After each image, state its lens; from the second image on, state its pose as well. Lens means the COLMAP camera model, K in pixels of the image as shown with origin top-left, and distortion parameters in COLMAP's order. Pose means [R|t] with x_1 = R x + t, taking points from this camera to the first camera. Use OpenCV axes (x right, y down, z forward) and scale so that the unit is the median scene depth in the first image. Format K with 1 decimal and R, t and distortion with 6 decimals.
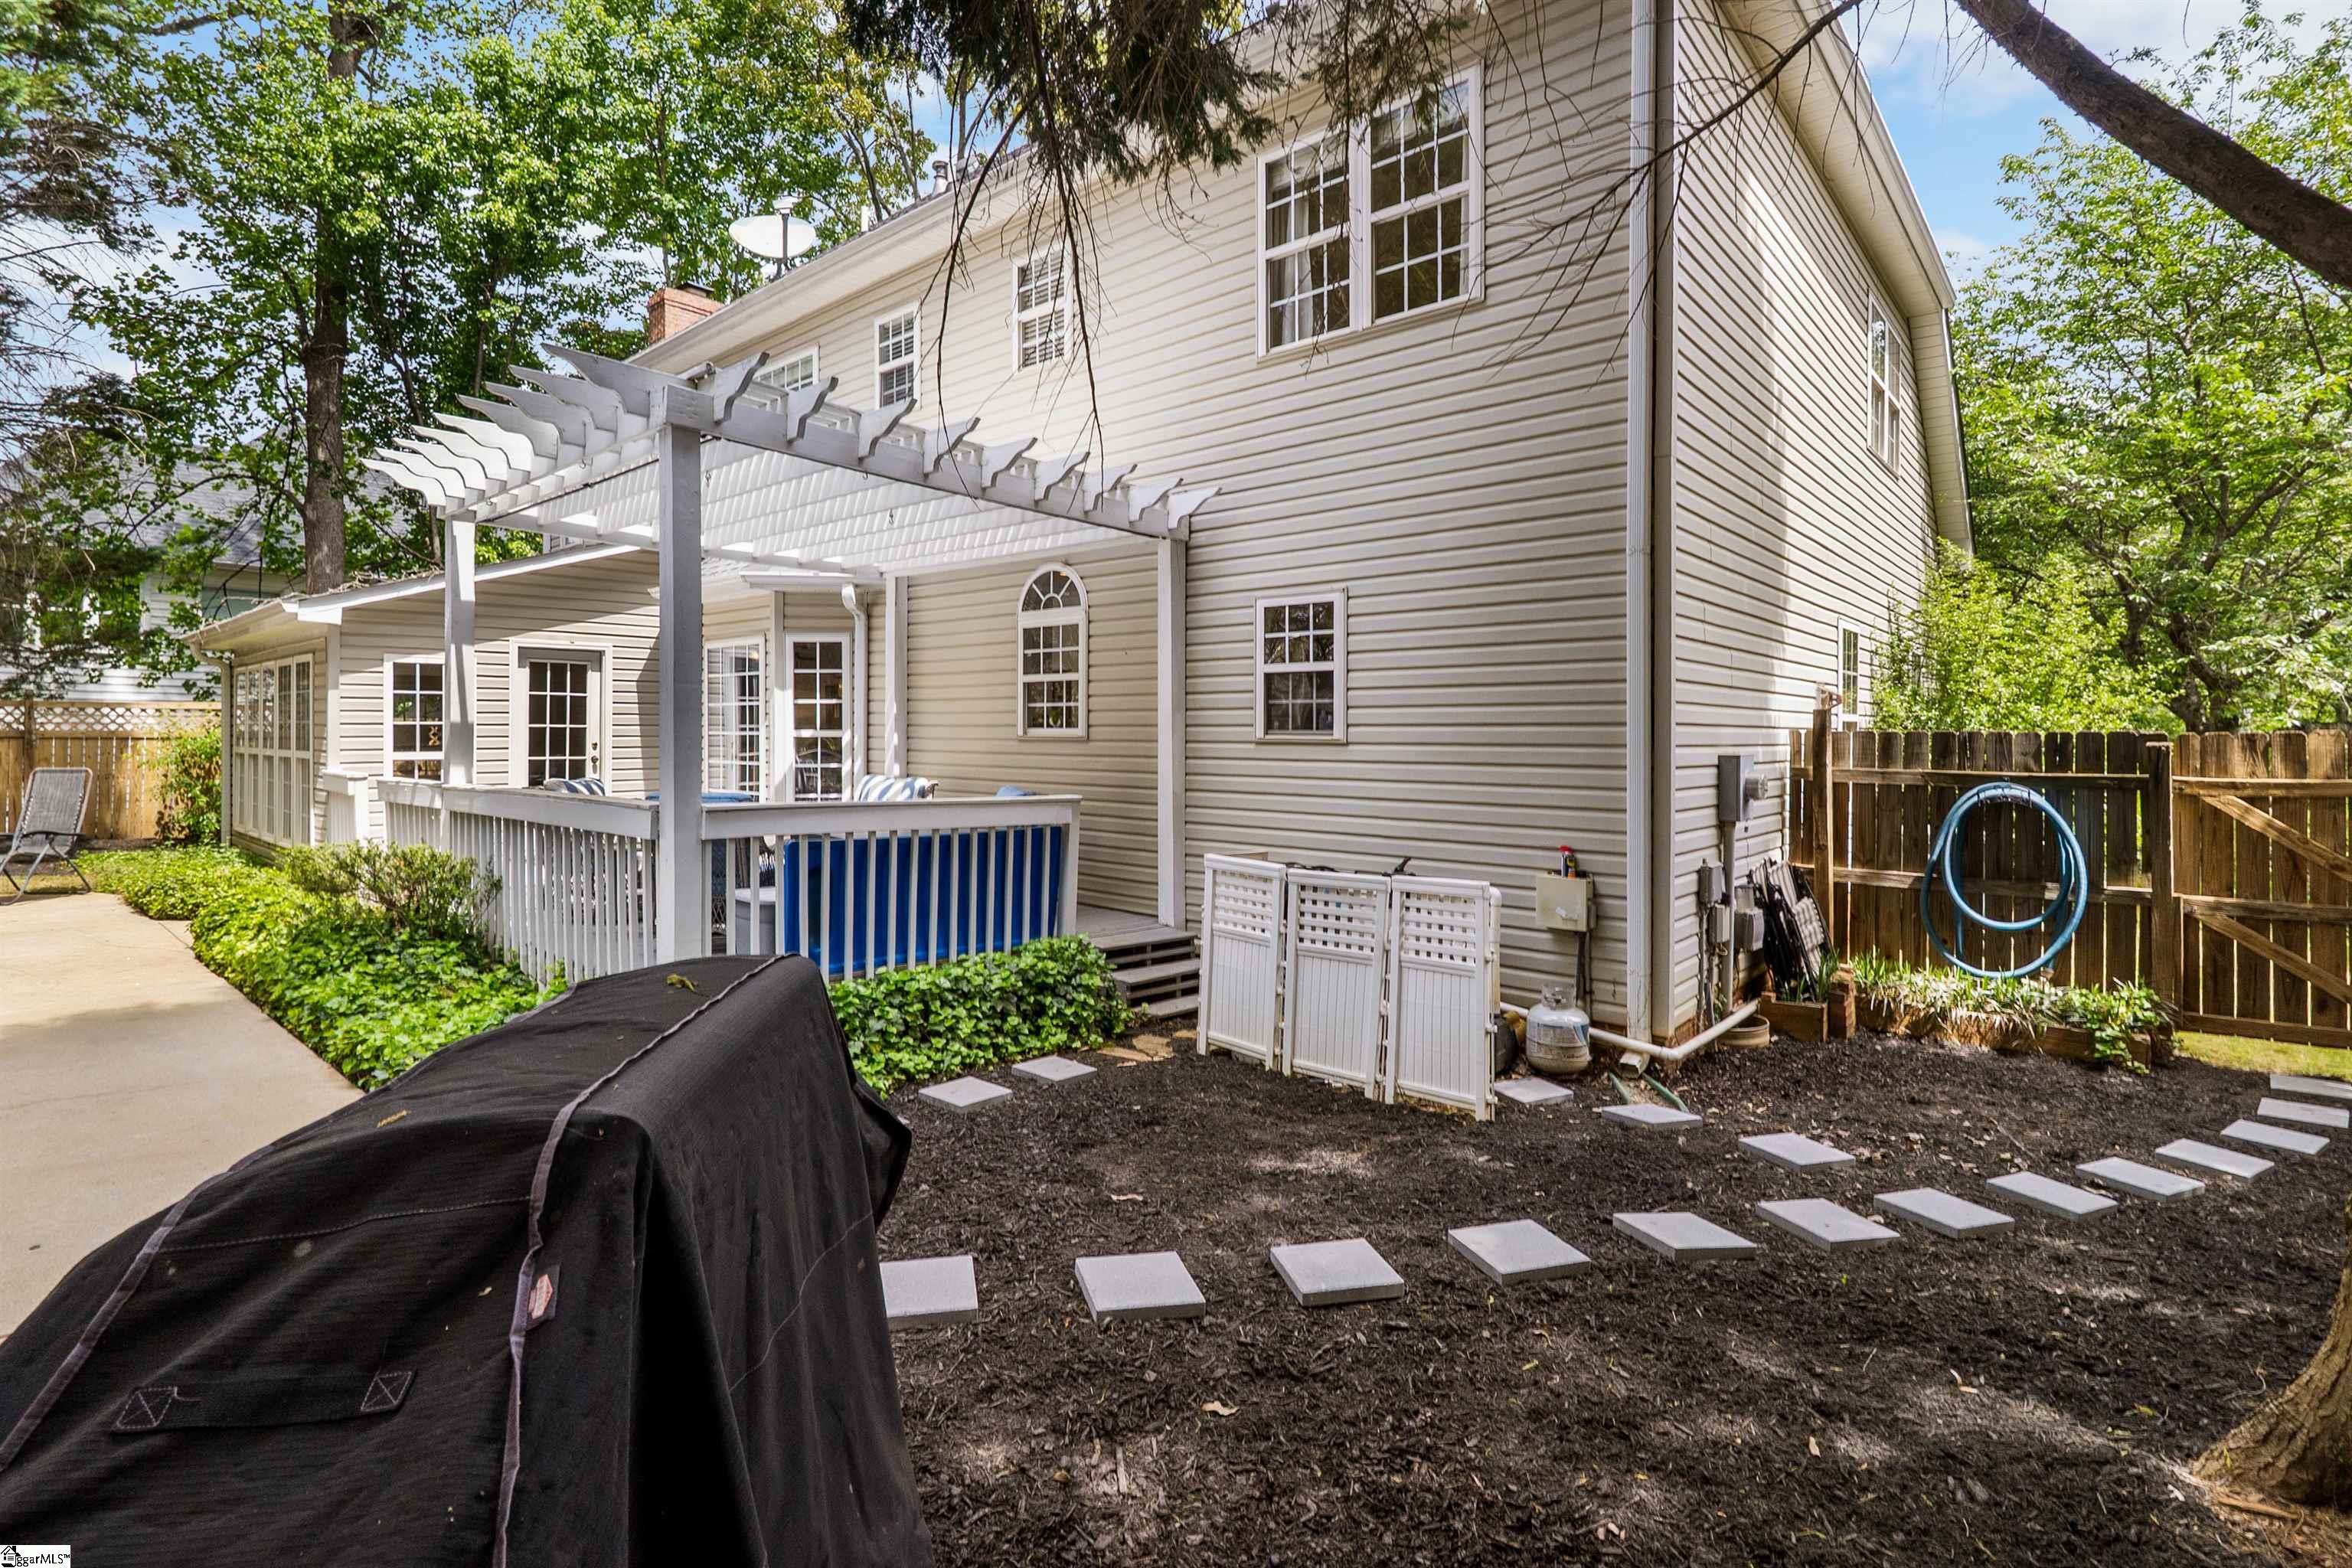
lens RADIAL K [[1095.1, 0, 1215.7], [0, 1095.1, 741.9], [0, 0, 1]] dist [-0.000021, 0.000765]
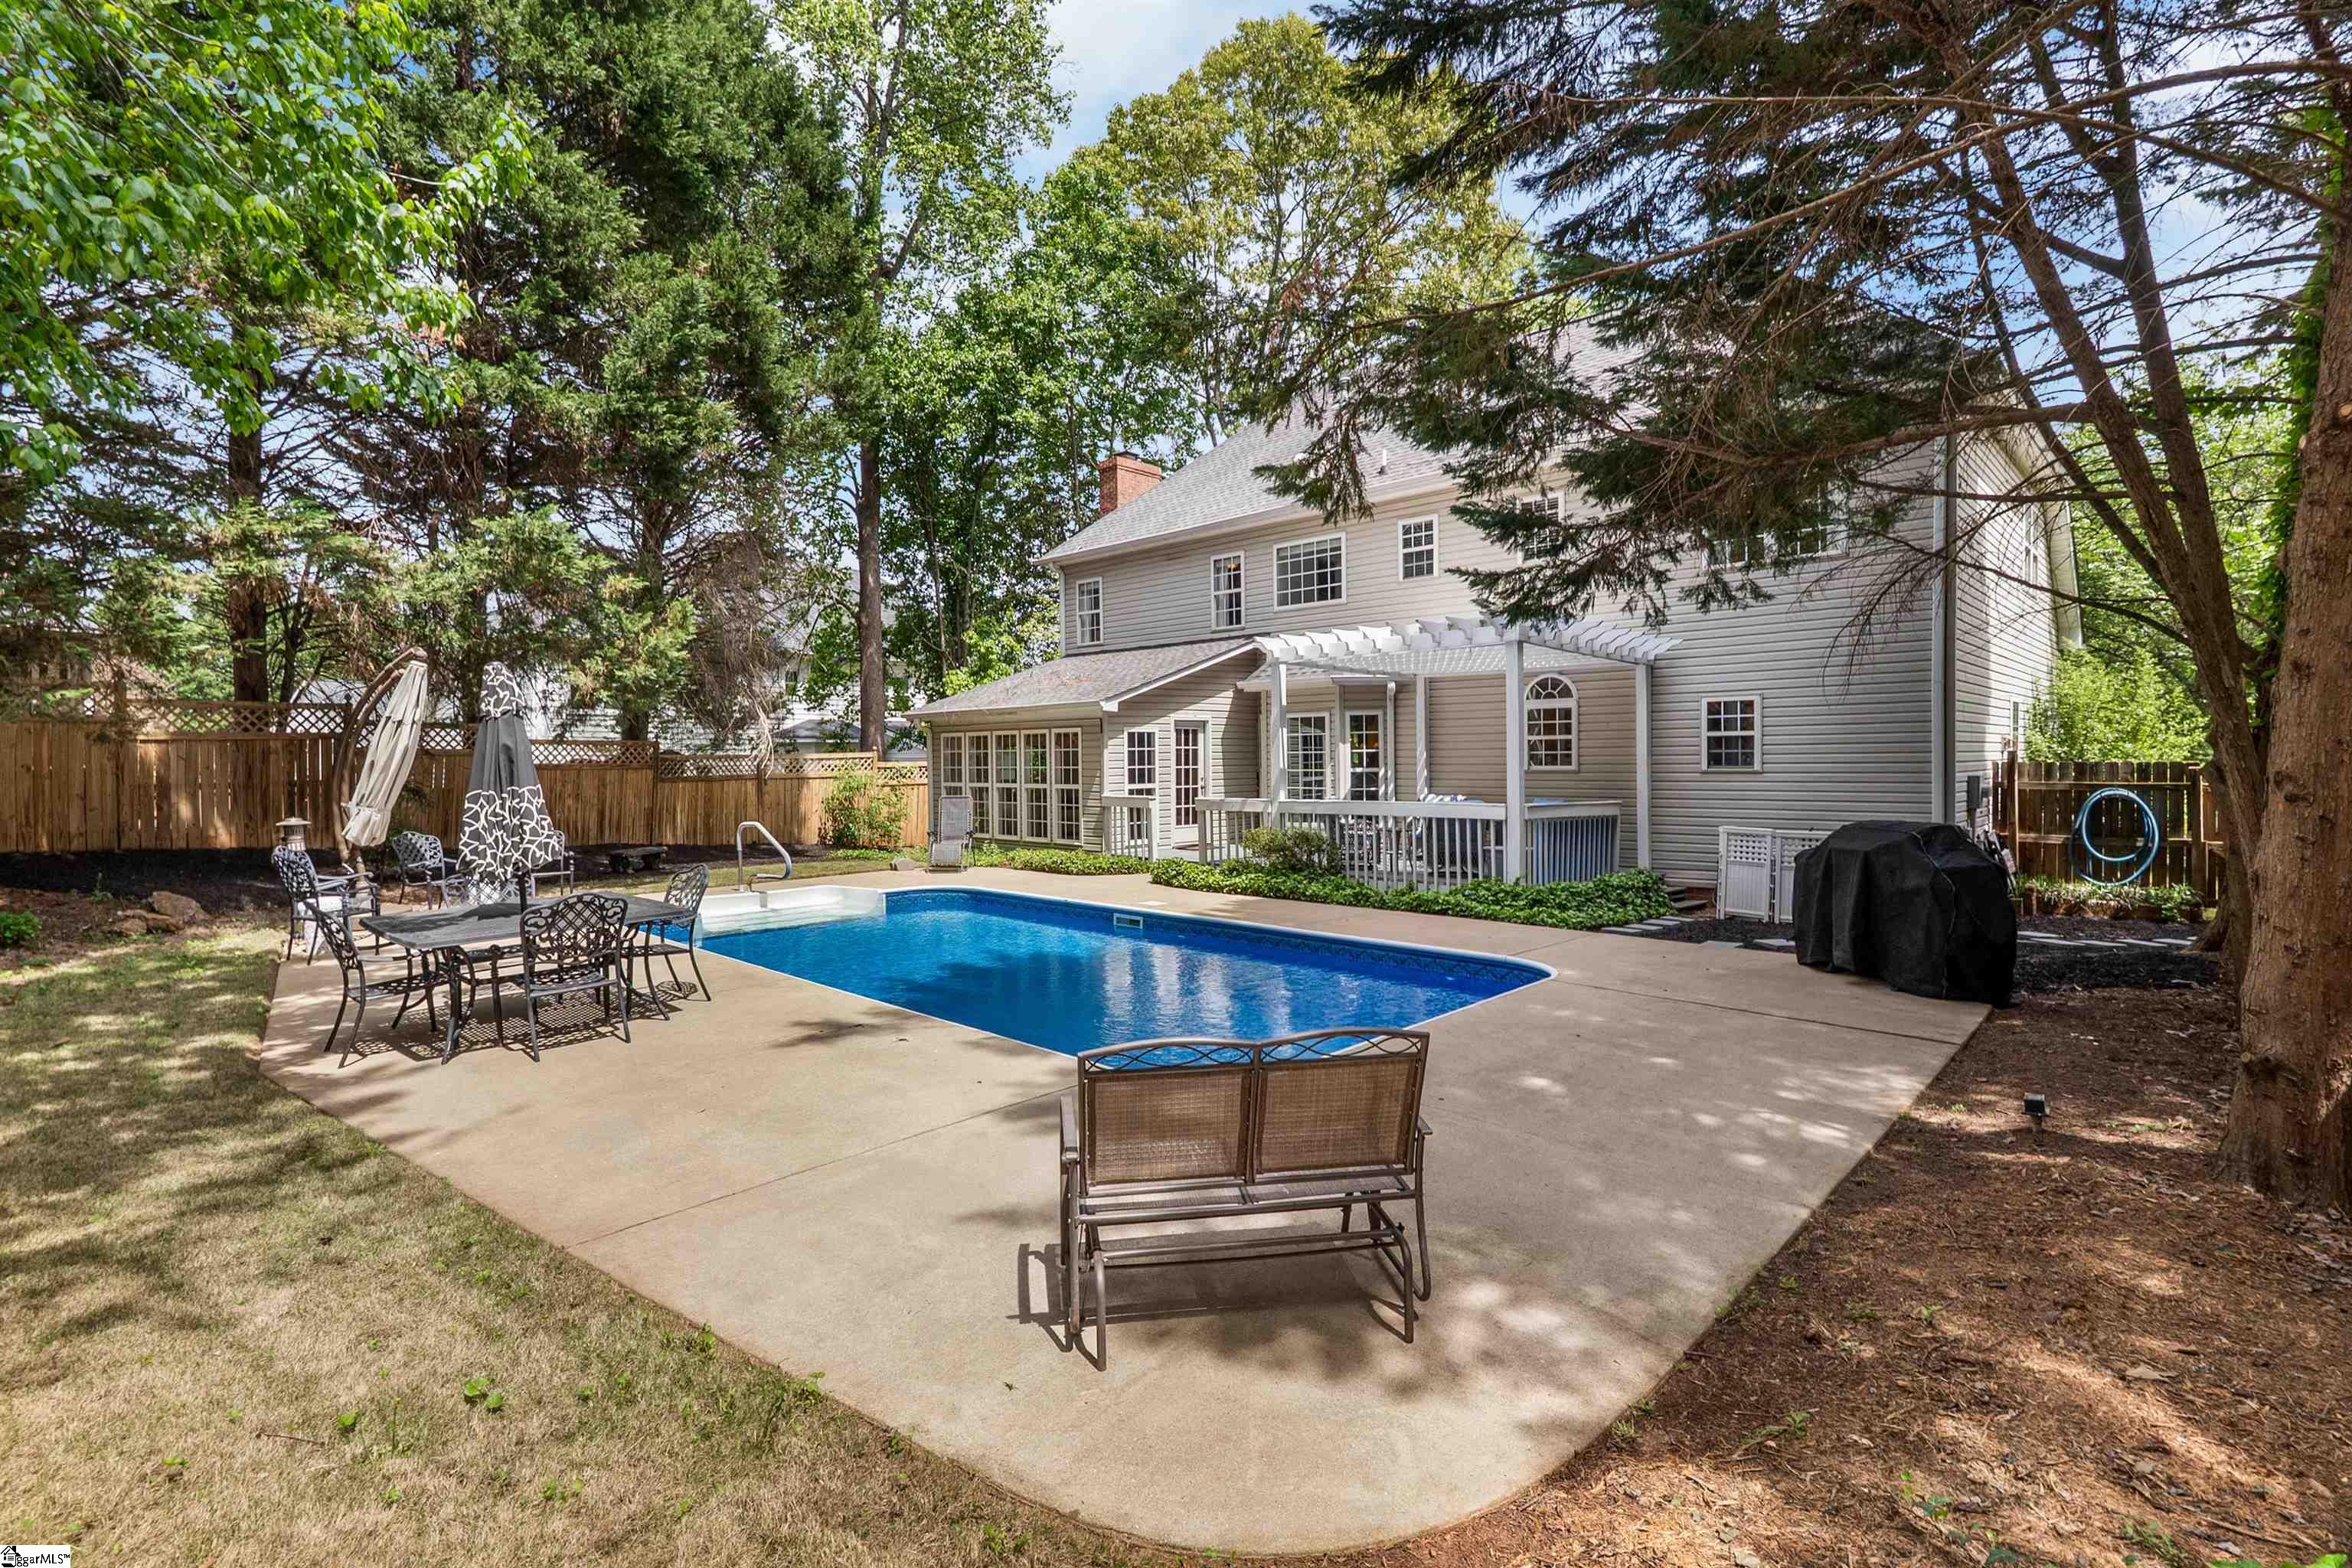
lens RADIAL K [[1095.1, 0, 1191.6], [0, 1095.1, 784.1], [0, 0, 1]] dist [-0.000021, 0.000765]
pose [[0.998202, -0.013621, -0.058366, -0.733648], [0.014541, 0.999776, 0.015372, -0.021426], [0.058144, -0.016194, 0.998177, -0.949043]]
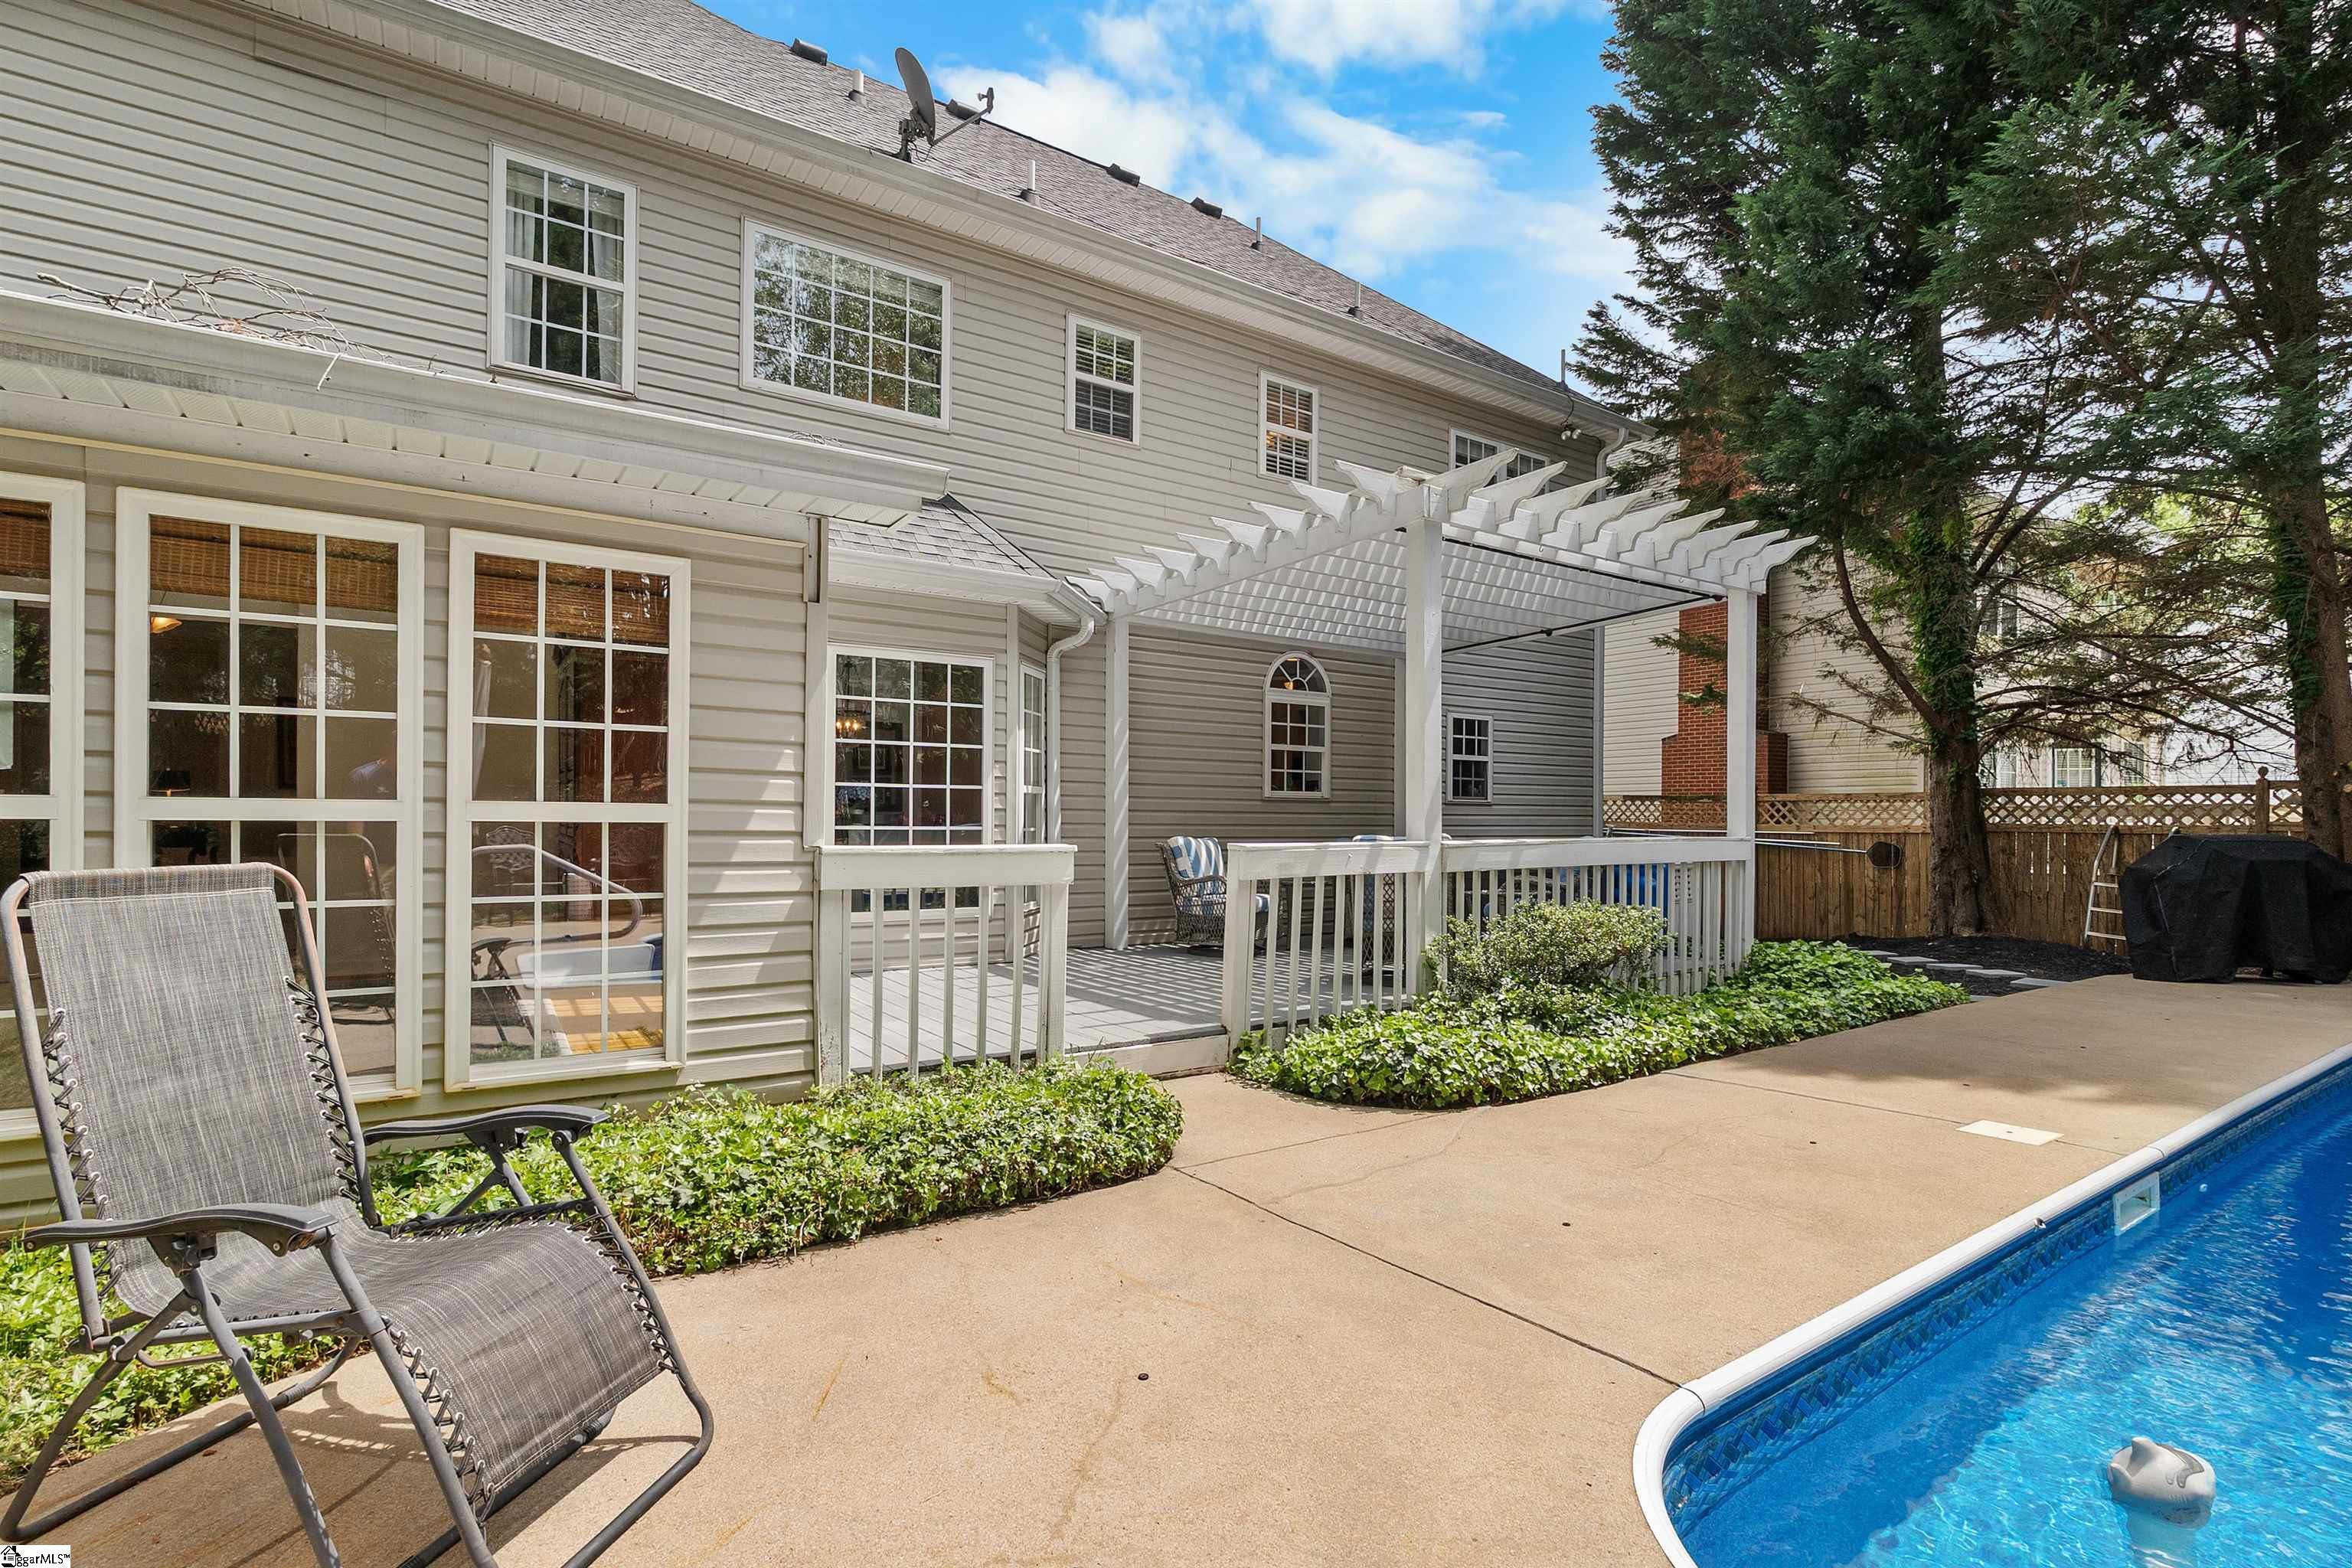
lens RADIAL K [[1095.1, 0, 1180.3], [0, 1095.1, 798.6], [0, 0, 1]] dist [-0.000021, 0.000765]
pose [[0.279807, 0.014737, 0.959943, -1.535645], [-0.006283, 0.999889, -0.013519, 0.014752], [-0.960036, -0.002249, 0.279869, 0.921912]]
